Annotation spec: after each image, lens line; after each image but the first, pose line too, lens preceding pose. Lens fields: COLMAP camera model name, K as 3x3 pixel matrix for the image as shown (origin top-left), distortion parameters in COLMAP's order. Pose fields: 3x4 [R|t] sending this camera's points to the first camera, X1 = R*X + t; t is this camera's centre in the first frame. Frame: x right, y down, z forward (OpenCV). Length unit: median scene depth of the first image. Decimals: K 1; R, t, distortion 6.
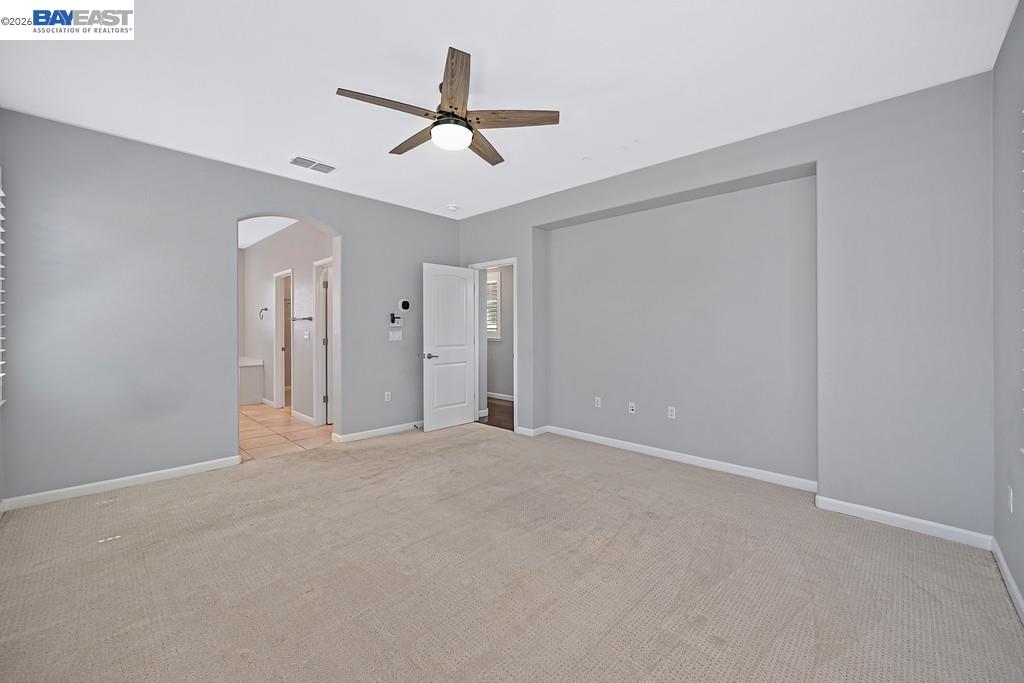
lens RADIAL K [[406.2, 0, 513.1], [0, 406.2, 327.0], [0, 0, 1]] dist [-0.000194, 0.000001]
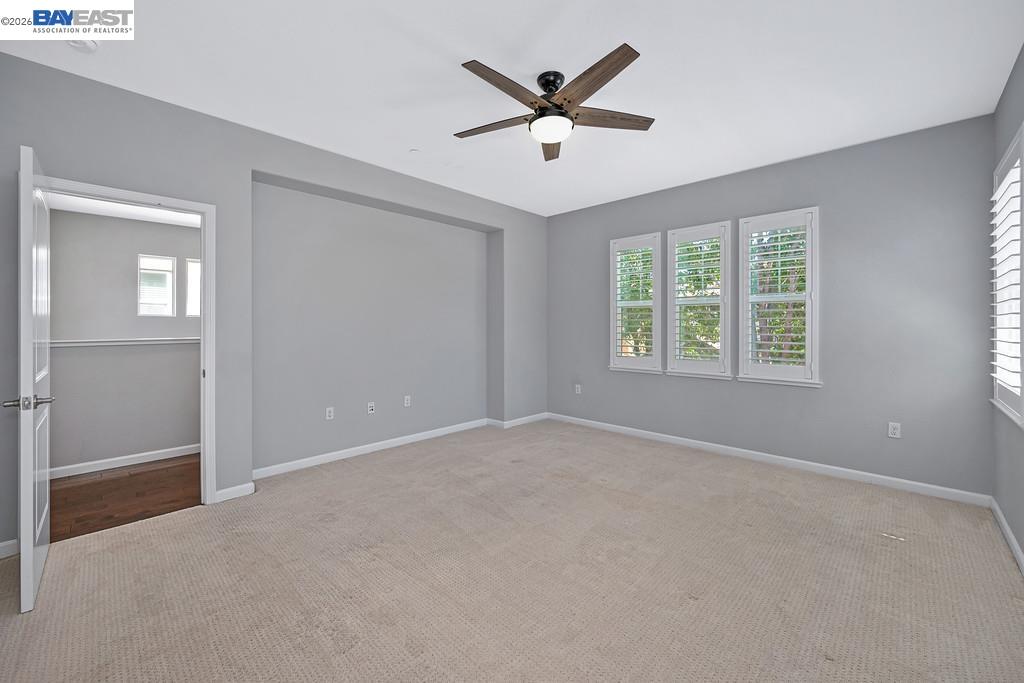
lens RADIAL K [[406.2, 0, 513.1], [0, 406.2, 327.0], [0, 0, 1]] dist [-0.000194, 0.000001]
pose [[0.012066, -0.003619, 0.999921, -0.637813], [0.000185, 0.999993, 0.003617, 0.001631], [-0.999927, 0.000141, 0.012066, 0.613255]]
